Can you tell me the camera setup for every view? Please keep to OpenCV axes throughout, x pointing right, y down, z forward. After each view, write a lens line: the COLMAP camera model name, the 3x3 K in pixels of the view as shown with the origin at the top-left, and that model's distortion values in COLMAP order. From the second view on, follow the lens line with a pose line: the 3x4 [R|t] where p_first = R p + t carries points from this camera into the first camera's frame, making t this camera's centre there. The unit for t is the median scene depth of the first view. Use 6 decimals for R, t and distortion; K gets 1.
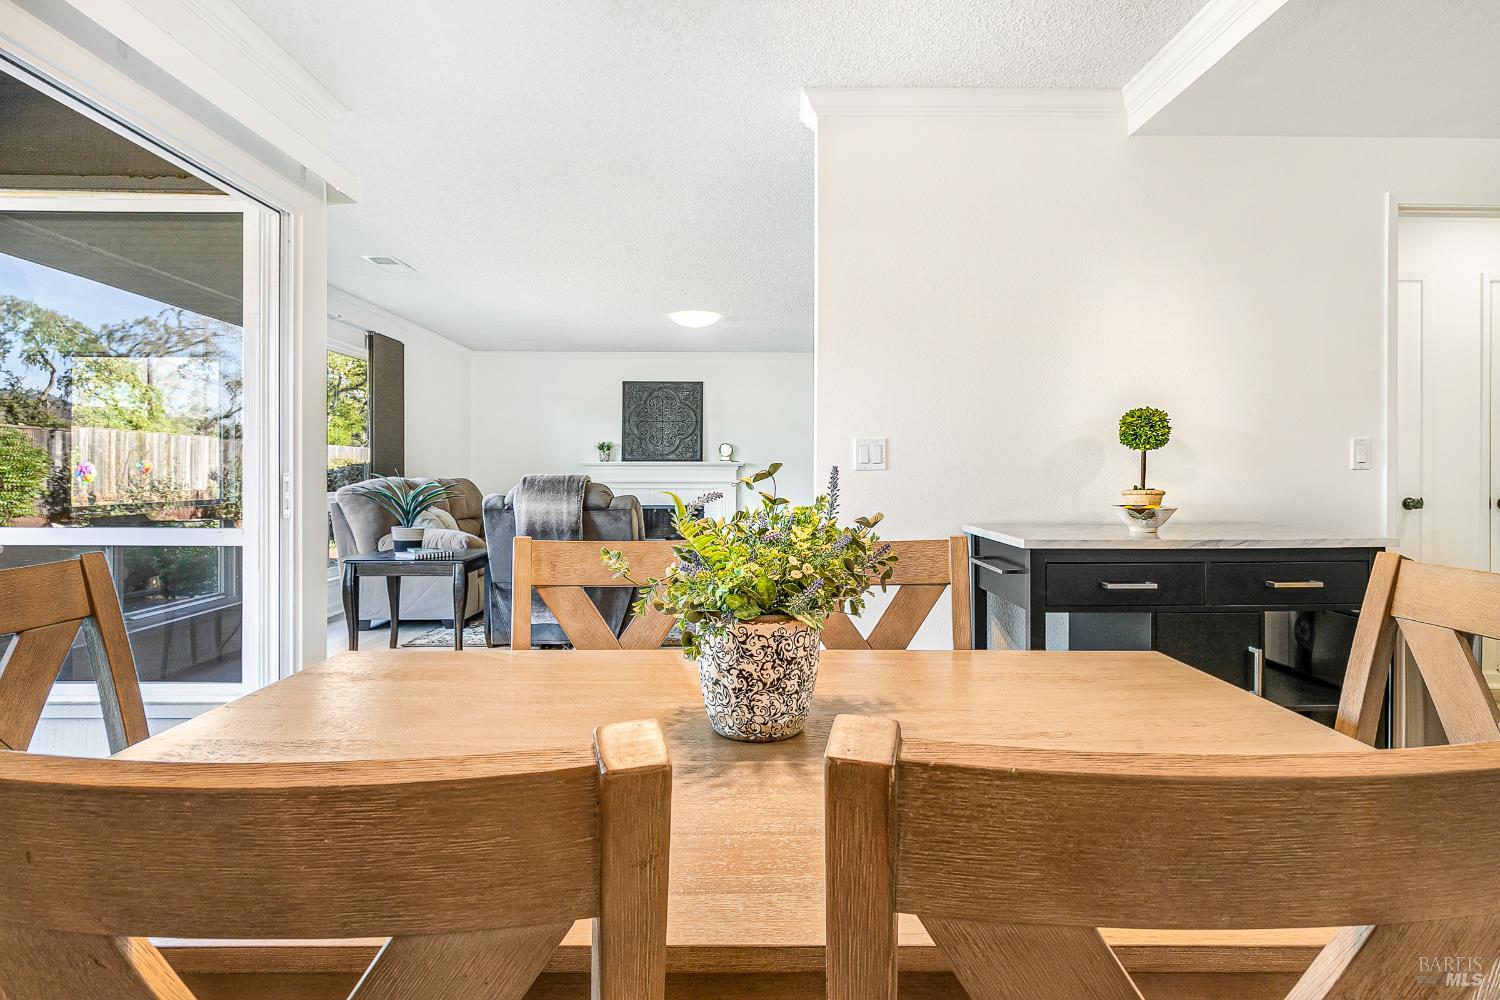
lens RADIAL K [[811.0, 0, 750.9], [0, 811.0, 472.6], [0, 0, 1]] dist [0.000178, 0.000168]
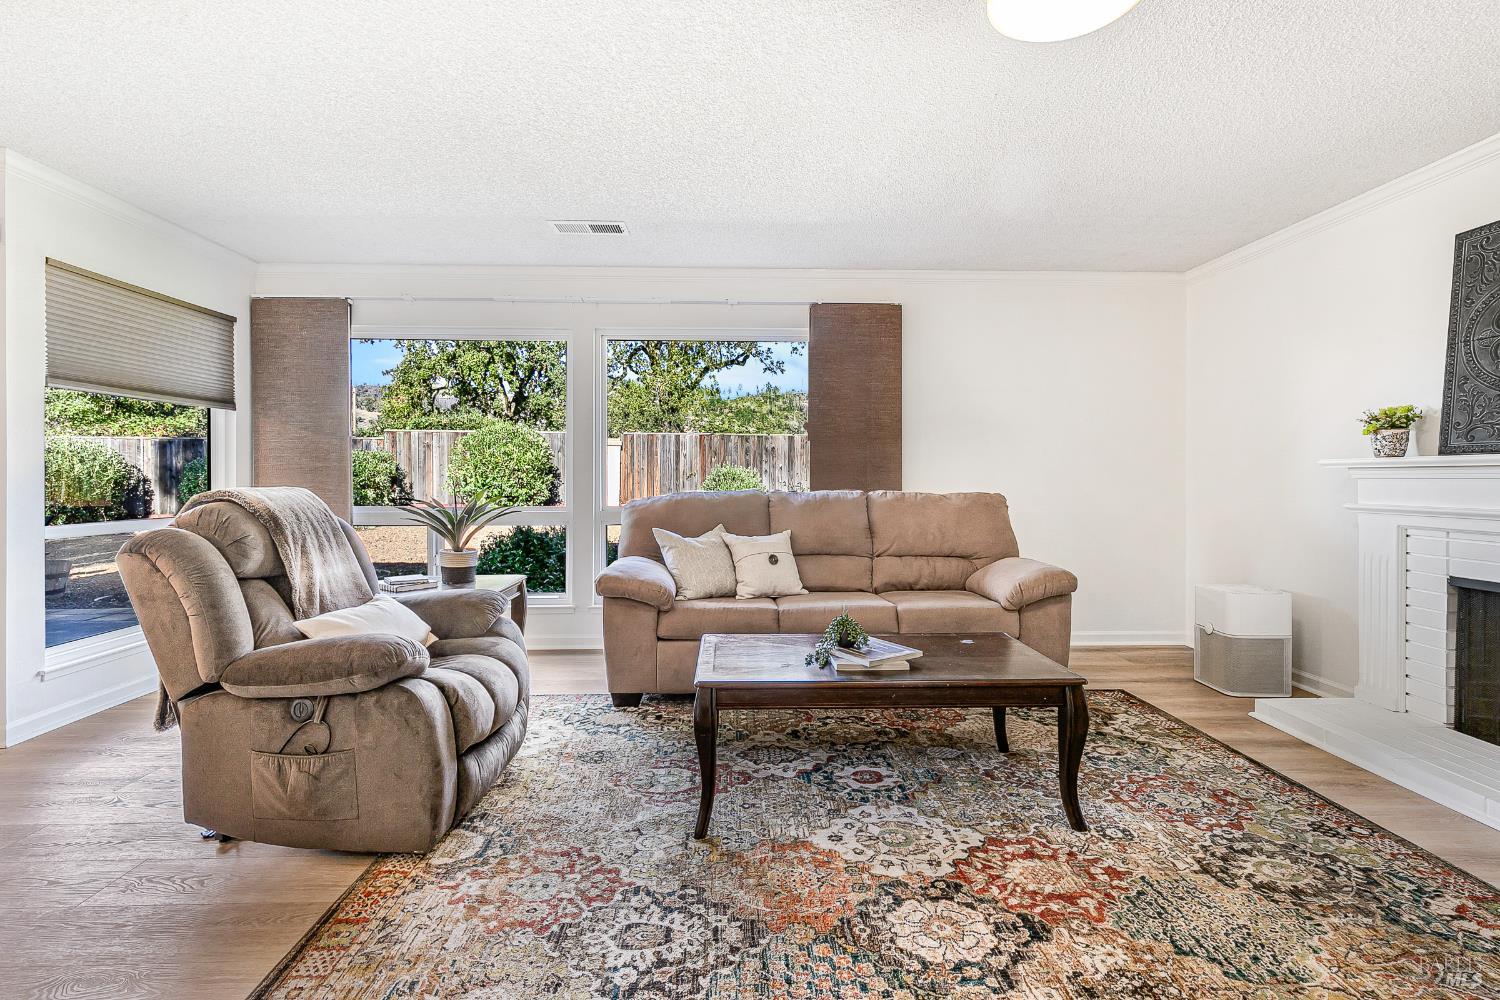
lens RADIAL K [[698.9, 0, 749.1], [0, 698.9, 475.7], [0, 0, 1]] dist [-0.003578, -0.000797]
pose [[0.017880, -0.001923, -0.999838, 0.157282], [0.000063, 0.999998, -0.001923, -0.003924], [0.999840, -0.000029, 0.017880, 0.682689]]
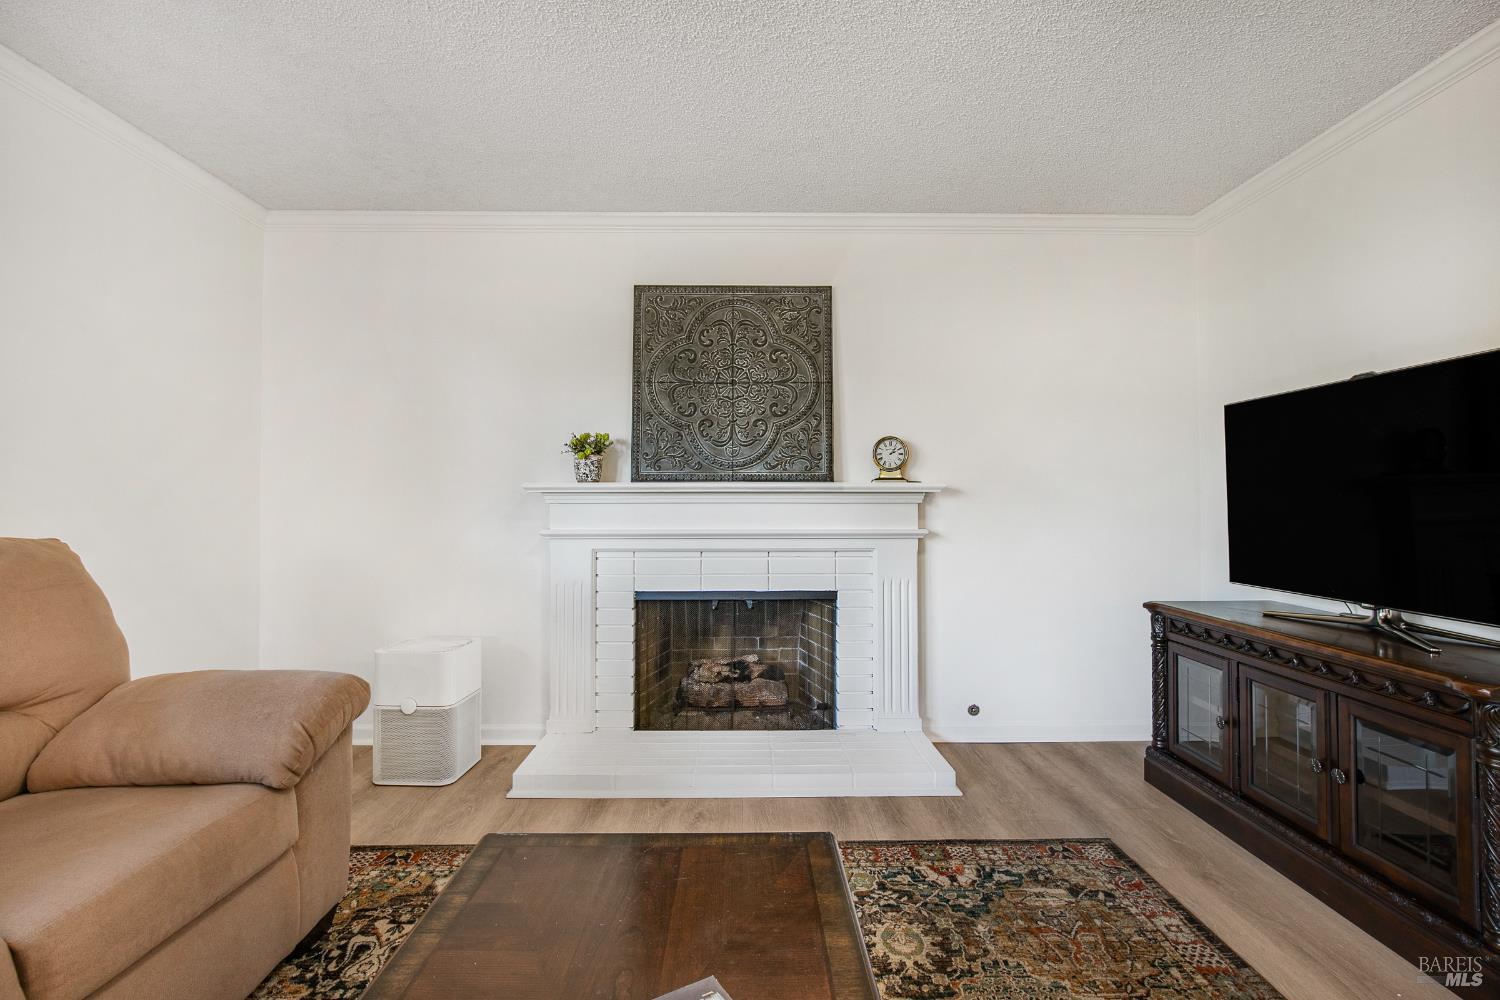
lens RADIAL K [[694.5, 0, 750.0], [0, 694.5, 500.0], [0, 0, 1]] dist [-0.001983, -0.000400]
pose [[0.999997, -0.000118, 0.002476, -0.101815], [0.000143, 0.999949, -0.010063, -0.001484], [-0.002475, 0.010064, 0.999946, 0.657630]]
